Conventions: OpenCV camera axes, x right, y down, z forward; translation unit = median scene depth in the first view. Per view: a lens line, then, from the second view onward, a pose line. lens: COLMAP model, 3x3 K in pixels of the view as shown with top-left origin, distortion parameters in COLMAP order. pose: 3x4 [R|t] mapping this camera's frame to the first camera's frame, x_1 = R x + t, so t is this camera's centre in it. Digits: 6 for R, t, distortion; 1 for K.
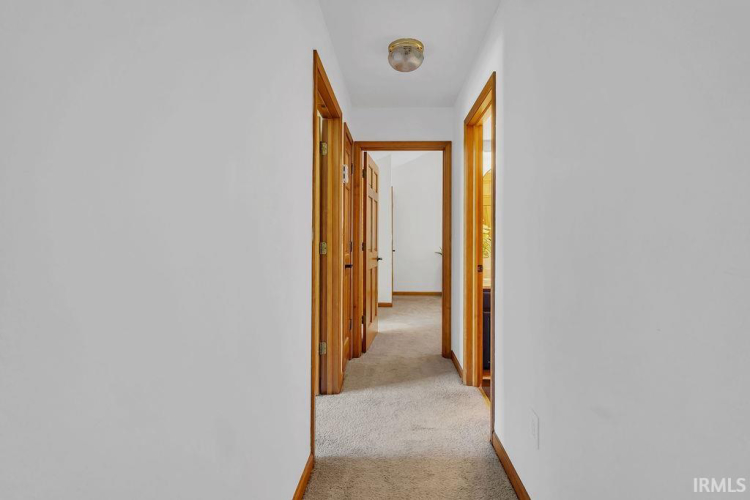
lens RADIAL K [[362.0, 0, 375.2], [0, 362.0, 239.9], [0, 0, 1]] dist [0.004283, 0.000421]
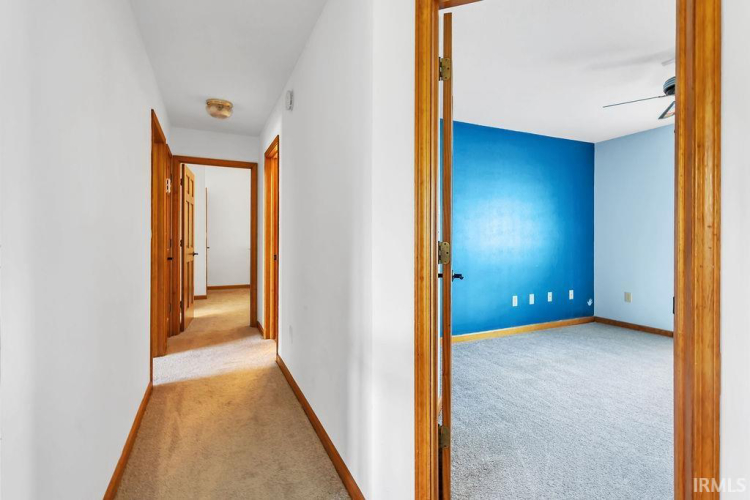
lens RADIAL K [[362.0, 0, 375.2], [0, 362.0, 239.9], [0, 0, 1]] dist [0.004283, 0.000421]
pose [[0.883588, -0.001965, 0.468261, -0.030648], [-0.000495, 0.999987, 0.005132, 0.001100], [-0.468265, -0.004766, 0.883575, -0.392370]]
